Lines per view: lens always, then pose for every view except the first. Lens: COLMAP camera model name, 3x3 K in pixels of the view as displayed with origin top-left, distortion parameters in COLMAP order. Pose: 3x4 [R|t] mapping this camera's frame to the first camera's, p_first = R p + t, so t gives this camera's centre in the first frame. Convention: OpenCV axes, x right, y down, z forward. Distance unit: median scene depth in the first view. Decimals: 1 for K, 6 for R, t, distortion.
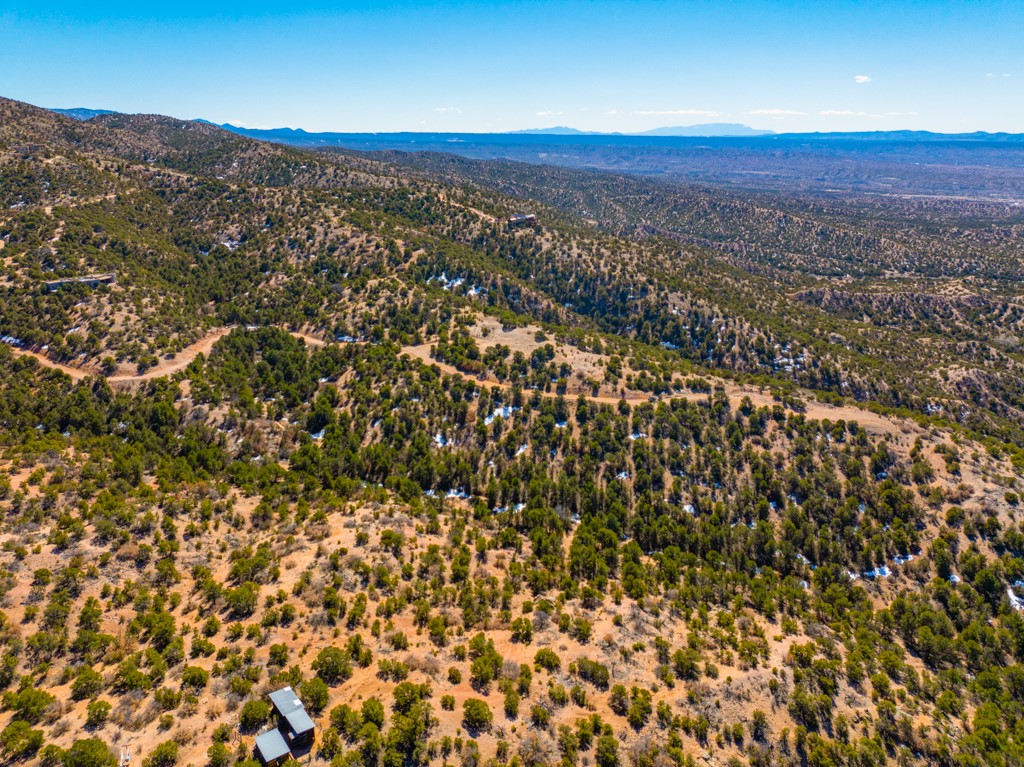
lens RADIAL K [[727.9, 0, 521.1], [0, 727.9, 384.6], [0, 0, 1]] dist [-0.061879, 0.046295]
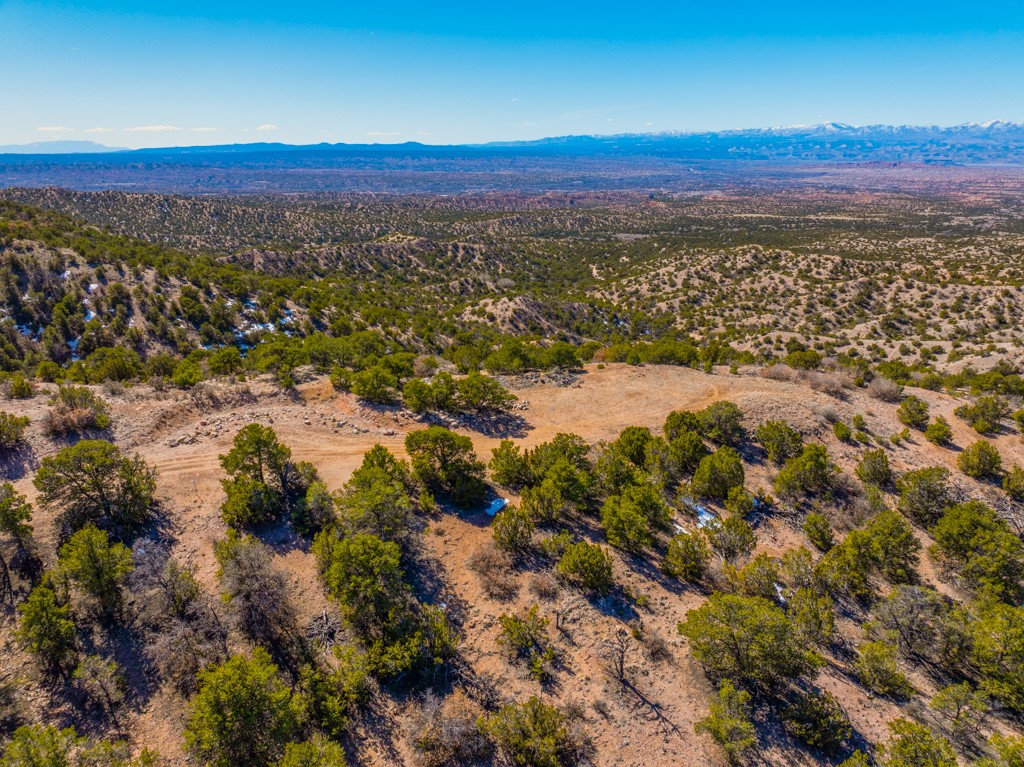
lens RADIAL K [[727.9, 0, 521.1], [0, 727.9, 384.6], [0, 0, 1]] dist [-0.061879, 0.046295]
pose [[0.697307, -0.226386, 0.680083, 0.152558], [0.238096, 0.968094, 0.078134, 0.004962], [-0.676072, 0.107441, 0.728960, 0.522721]]
